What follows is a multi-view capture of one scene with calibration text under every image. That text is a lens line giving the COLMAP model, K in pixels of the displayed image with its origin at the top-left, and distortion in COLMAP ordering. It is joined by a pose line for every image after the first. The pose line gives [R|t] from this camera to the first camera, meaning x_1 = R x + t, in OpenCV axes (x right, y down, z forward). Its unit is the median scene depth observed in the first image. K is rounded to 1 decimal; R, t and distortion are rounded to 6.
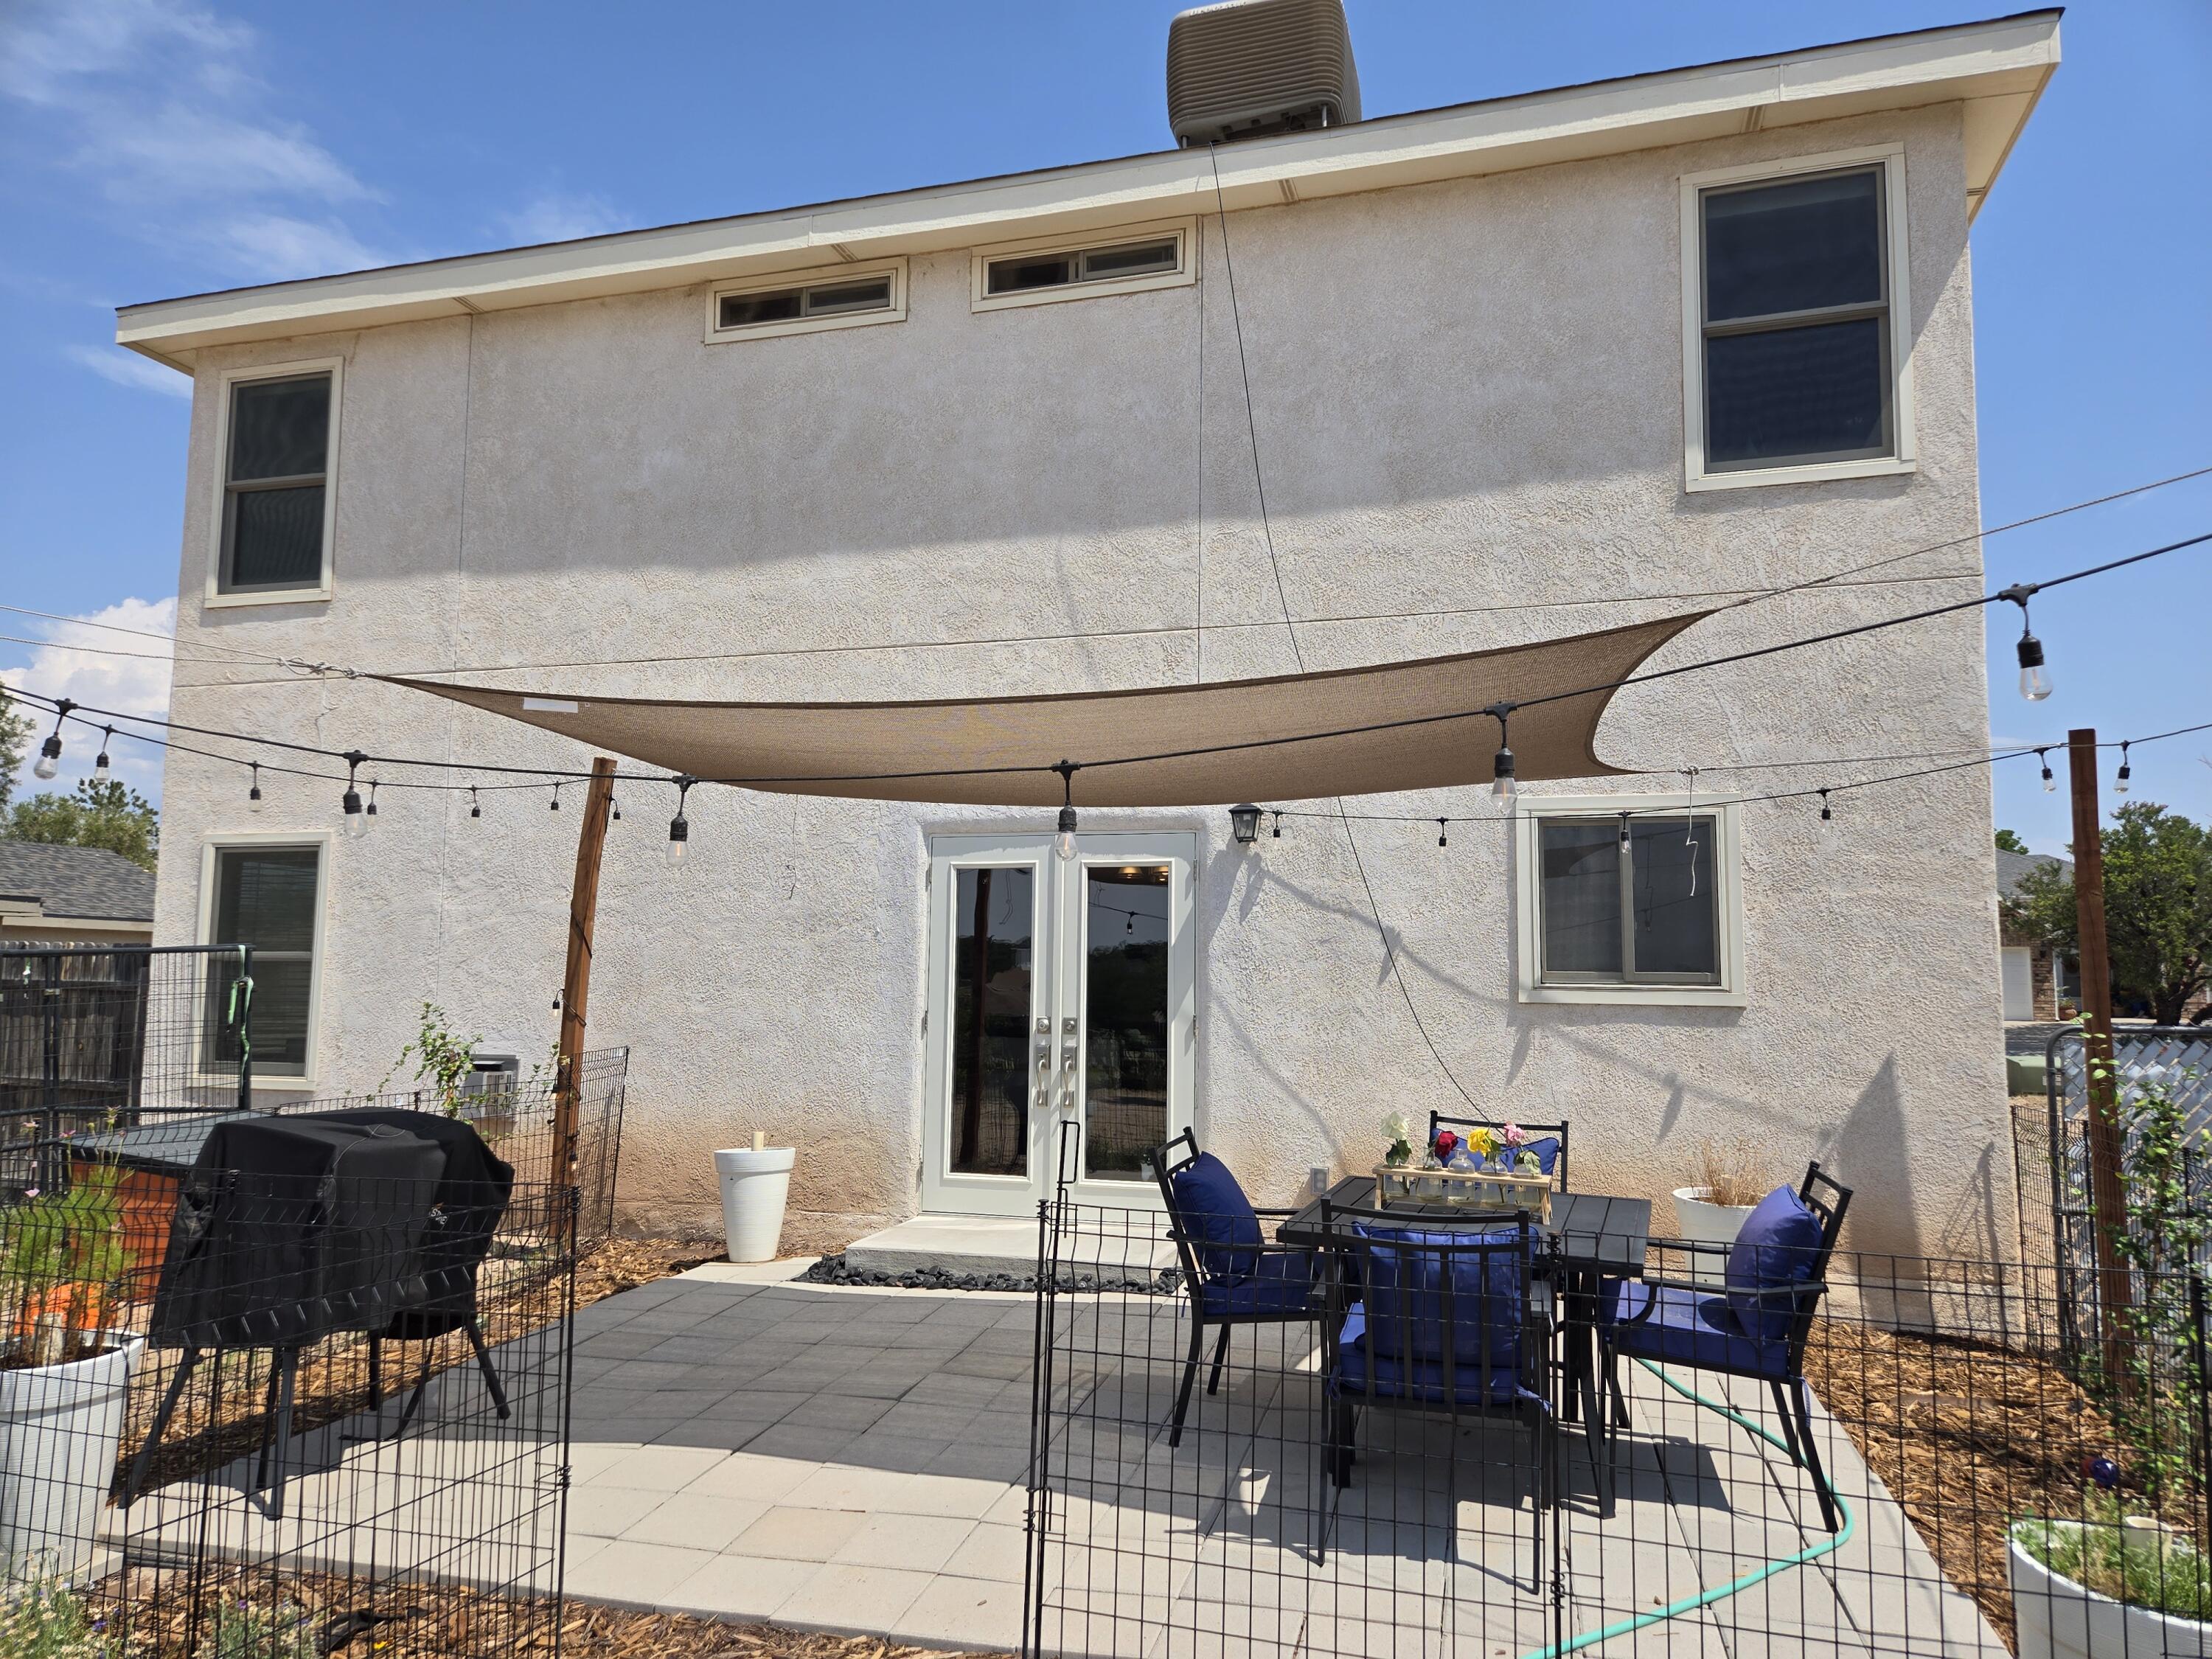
lens RADIAL K [[1473.6, 0, 1117.1], [0, 1473.6, 842.4], [0, 0, 1]] dist [0.072864, -0.060125]
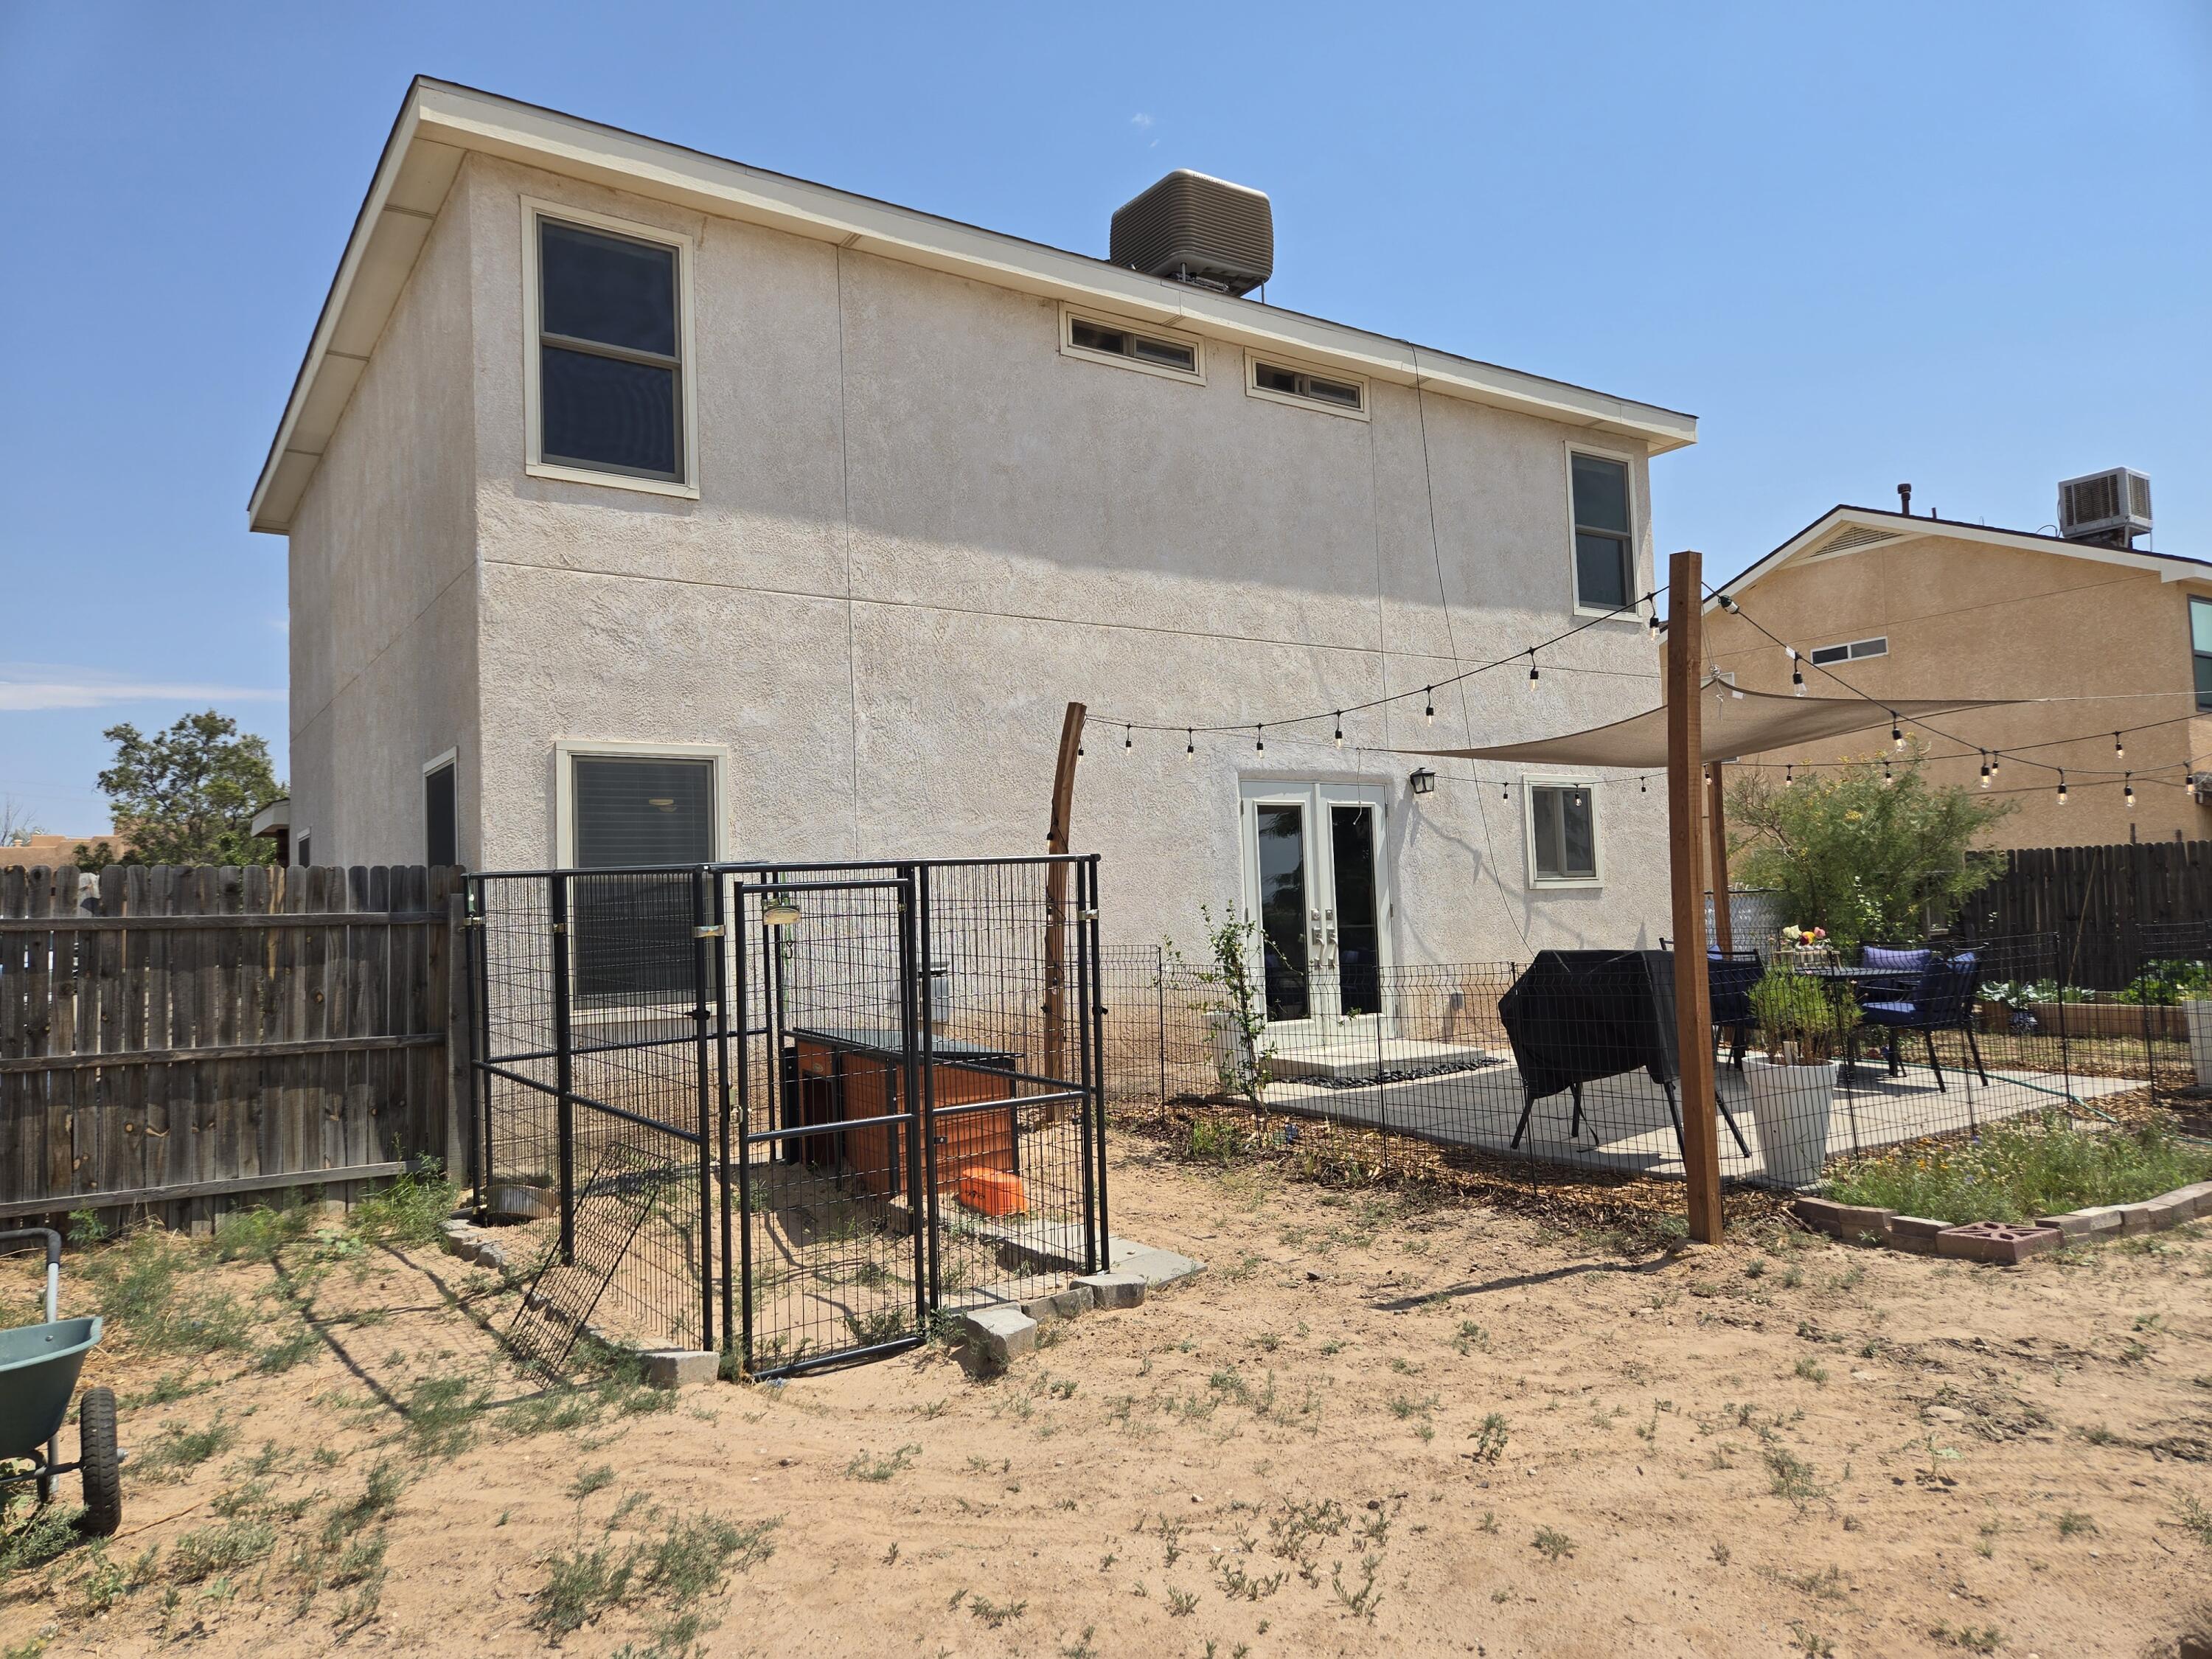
lens RADIAL K [[1490.2, 0, 1097.6], [0, 1490.2, 828.4], [0, 0, 1]] dist [0.087015, -0.078549]
pose [[0.632154, 0.016182, 0.774674, -1.288115], [-0.031954, 0.999476, 0.005197, 0.037612], [-0.774183, -0.028040, 0.632340, 0.235863]]
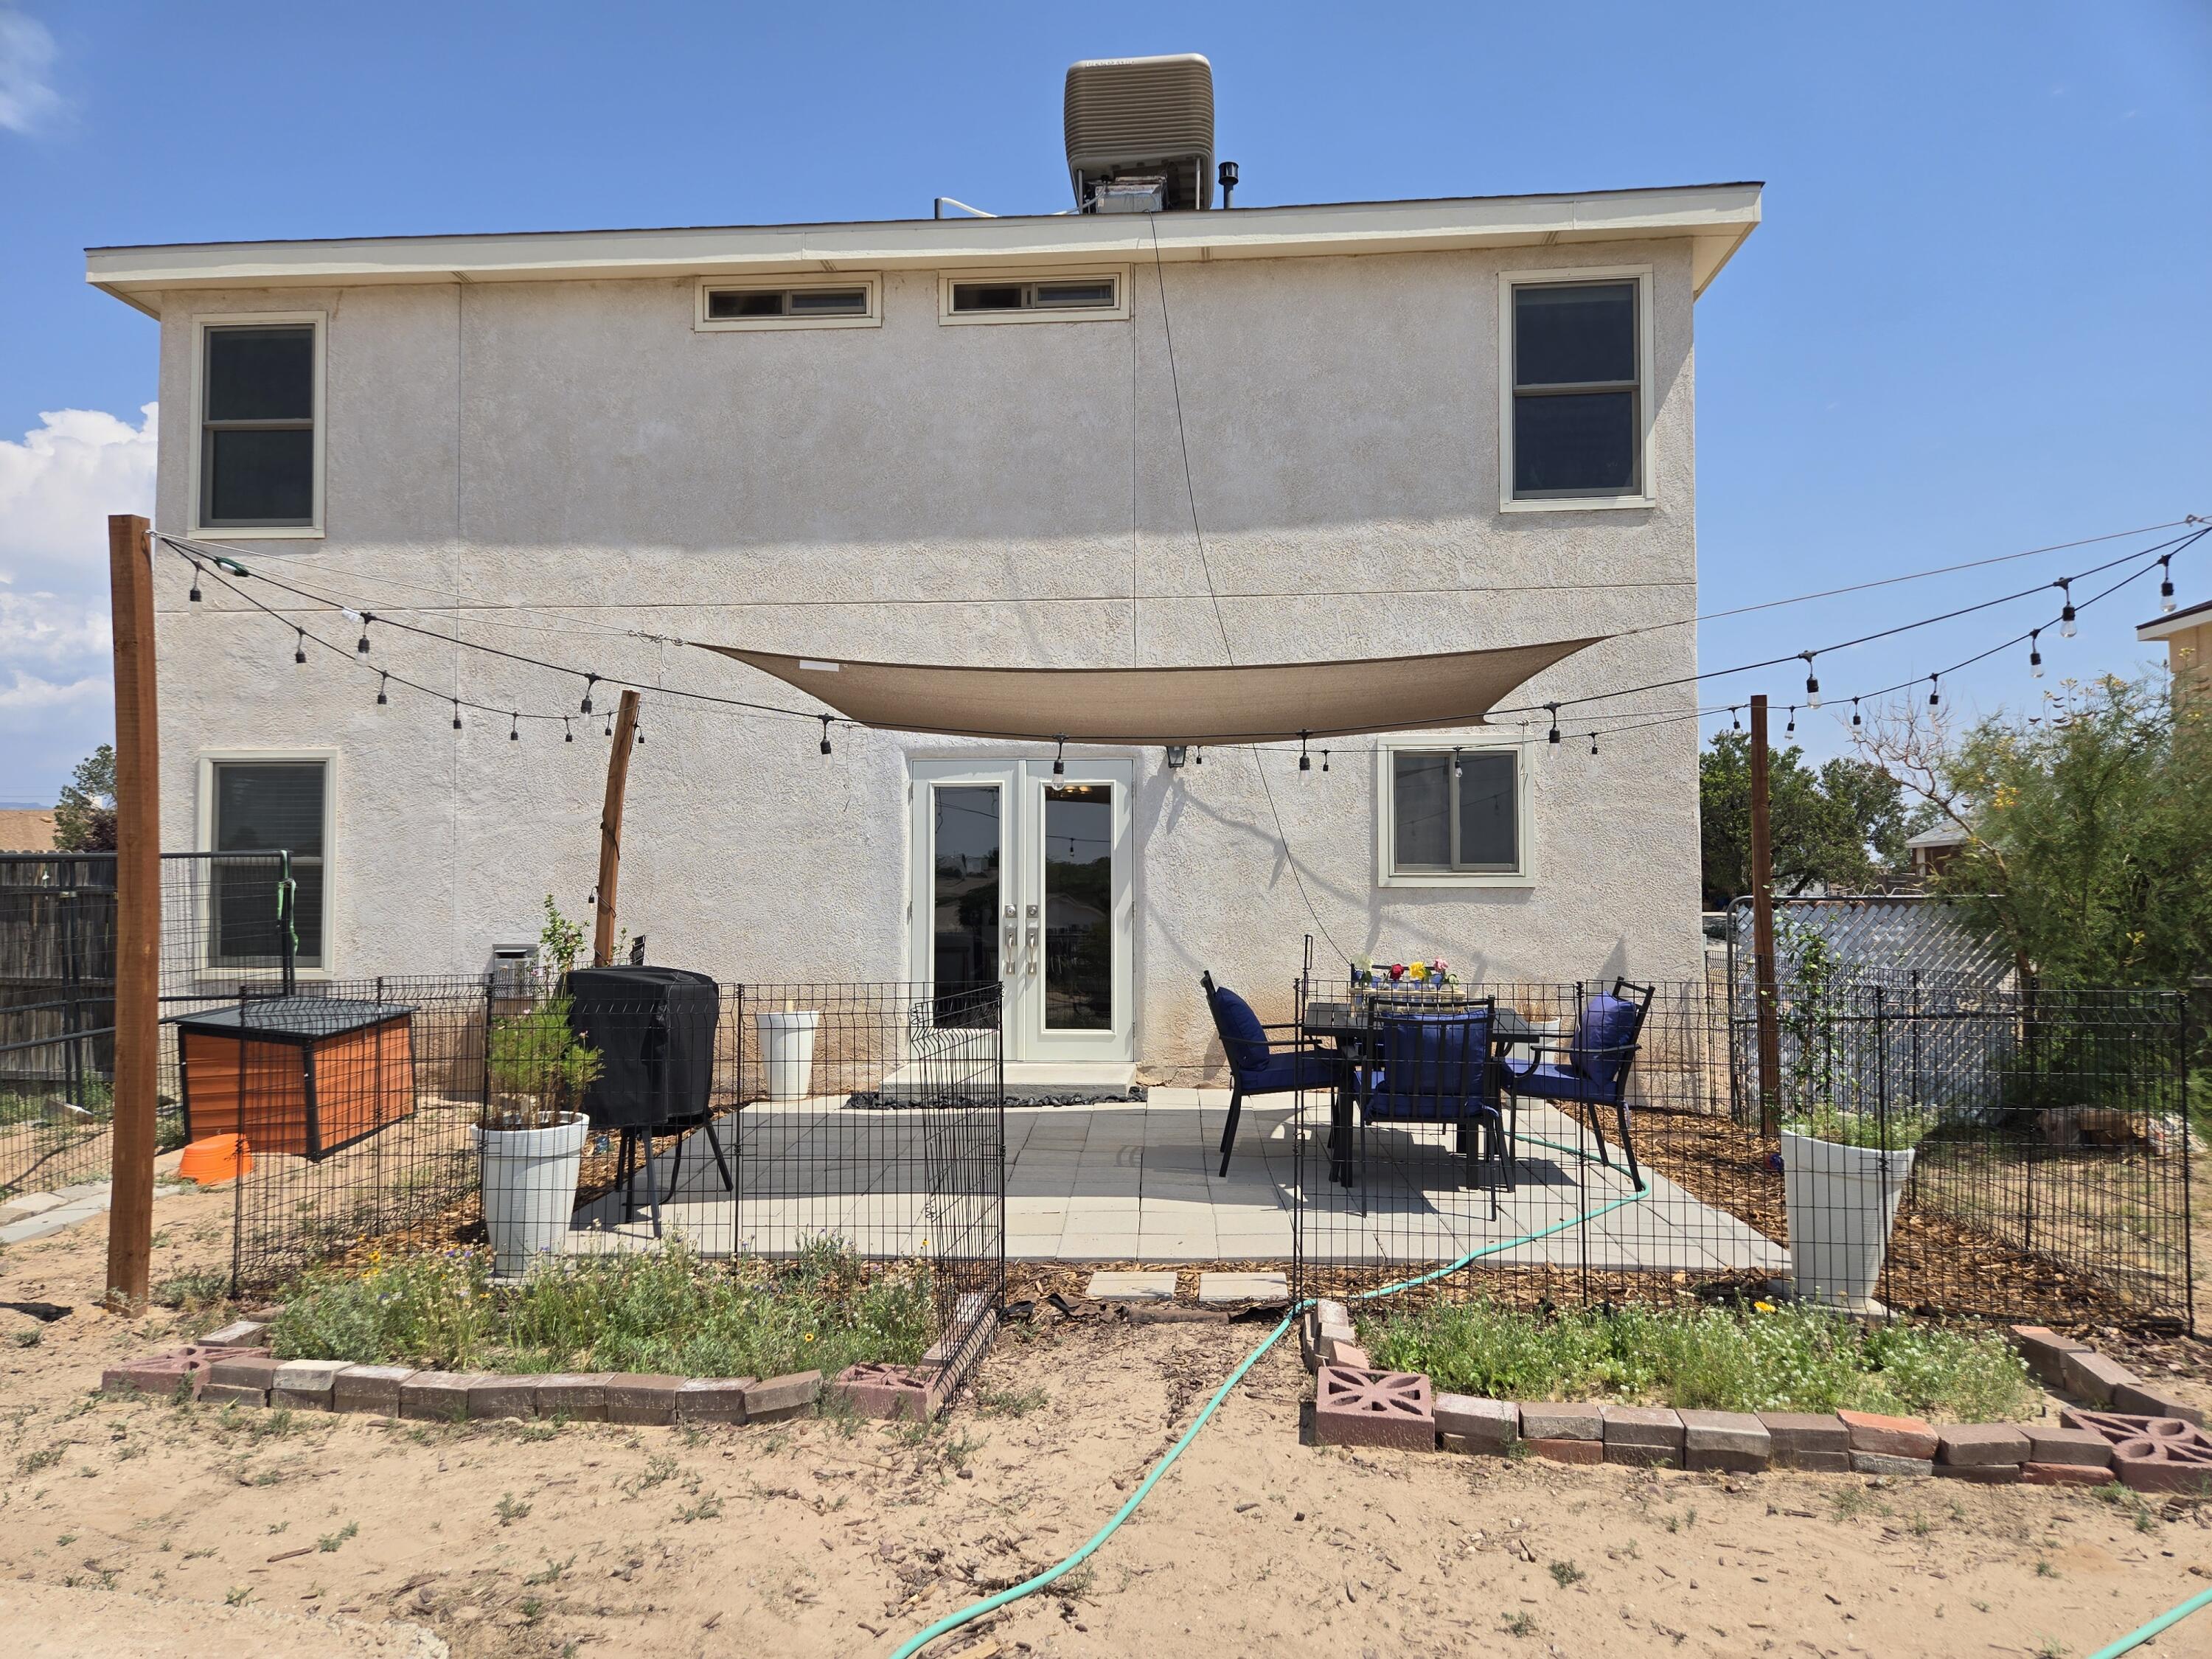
lens RADIAL K [[1471.0, 0, 1096.7], [0, 1471.0, 839.9], [0, 0, 1]] dist [0.076578, -0.067400]
pose [[0.978868, -0.003282, 0.204465, -0.229332], [-0.008301, 0.998409, 0.055765, -0.007611], [-0.204323, -0.056284, 0.977284, -0.237095]]
